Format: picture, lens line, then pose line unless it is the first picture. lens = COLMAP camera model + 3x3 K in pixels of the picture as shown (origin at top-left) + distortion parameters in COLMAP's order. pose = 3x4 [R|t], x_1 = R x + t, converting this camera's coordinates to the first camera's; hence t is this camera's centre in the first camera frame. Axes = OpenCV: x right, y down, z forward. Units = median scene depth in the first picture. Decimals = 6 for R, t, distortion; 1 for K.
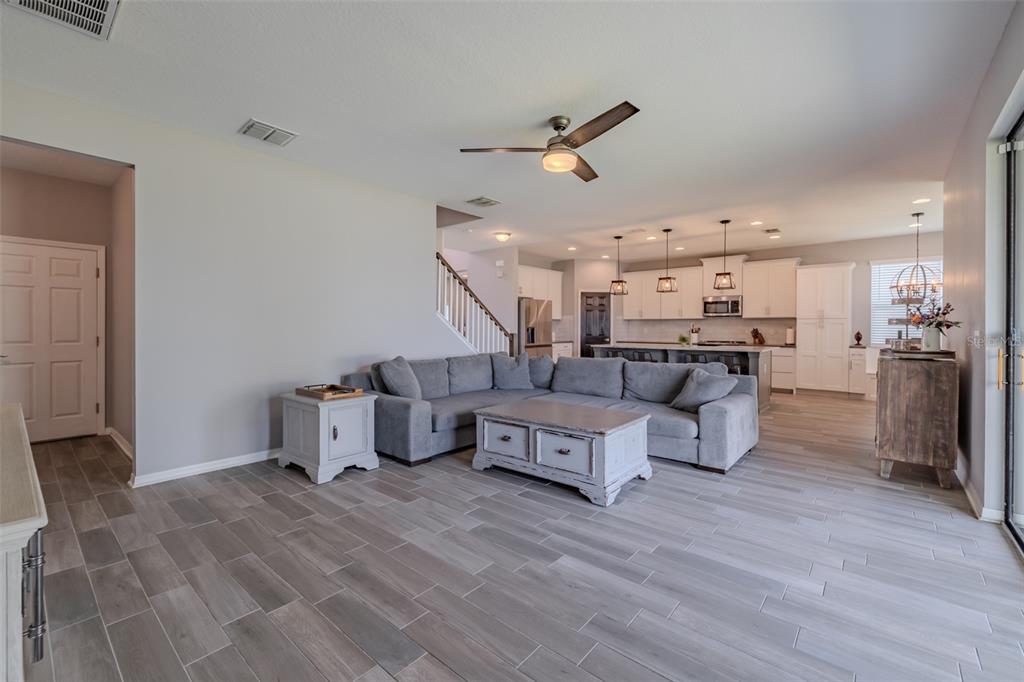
lens RADIAL K [[434.2, 0, 509.9], [0, 434.2, 336.6], [0, 0, 1]] dist [0.000073, 0.000324]
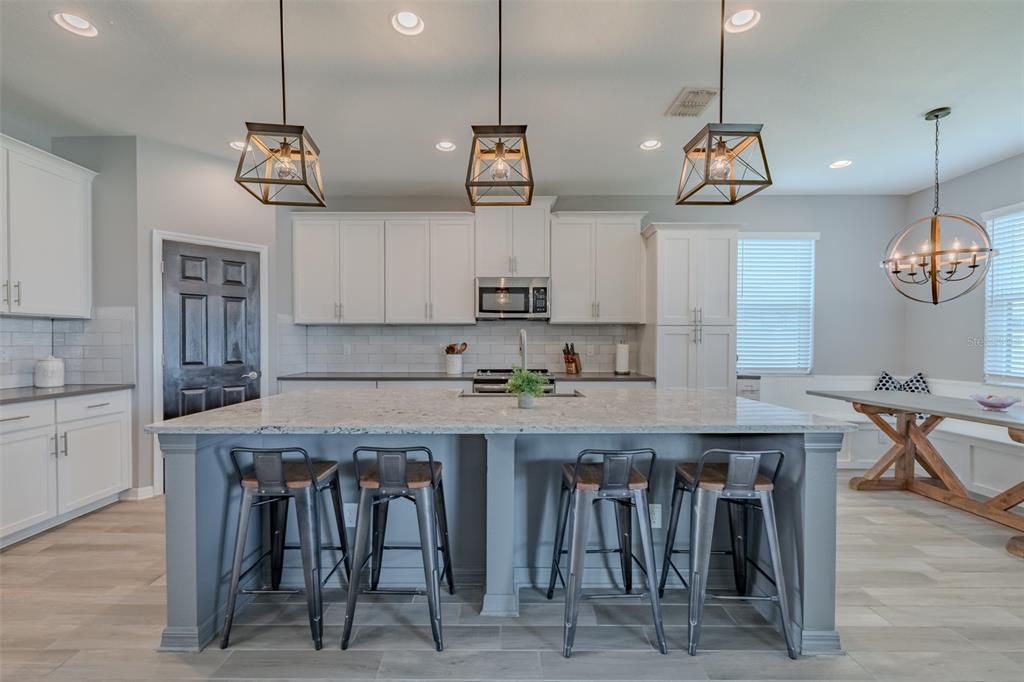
lens RADIAL K [[438.8, 0, 499.4], [0, 438.8, 355.3], [0, 0, 1]] dist [0.000902, 0.000410]
pose [[0.757373, -0.021238, 0.652637, 0.172557], [0.015328, 0.999774, 0.014747, -0.015631], [-0.652803, -0.001165, 0.757527, 0.710526]]
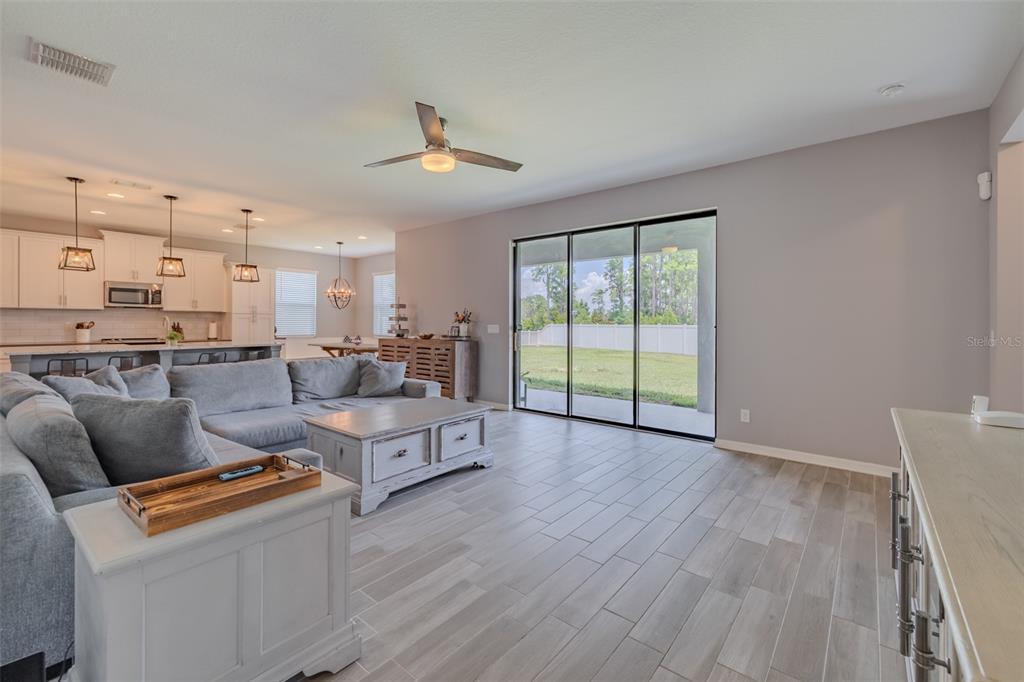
lens RADIAL K [[438.8, 0, 512.0], [0, 438.8, 334.5], [0, 0, 1]] dist [-0.000845, -0.000006]
pose [[-0.026375, -0.026471, 0.999302, -0.387353], [0.016113, 0.999508, 0.026902, -0.008259], [-0.999522, 0.016811, -0.025936, 0.357604]]
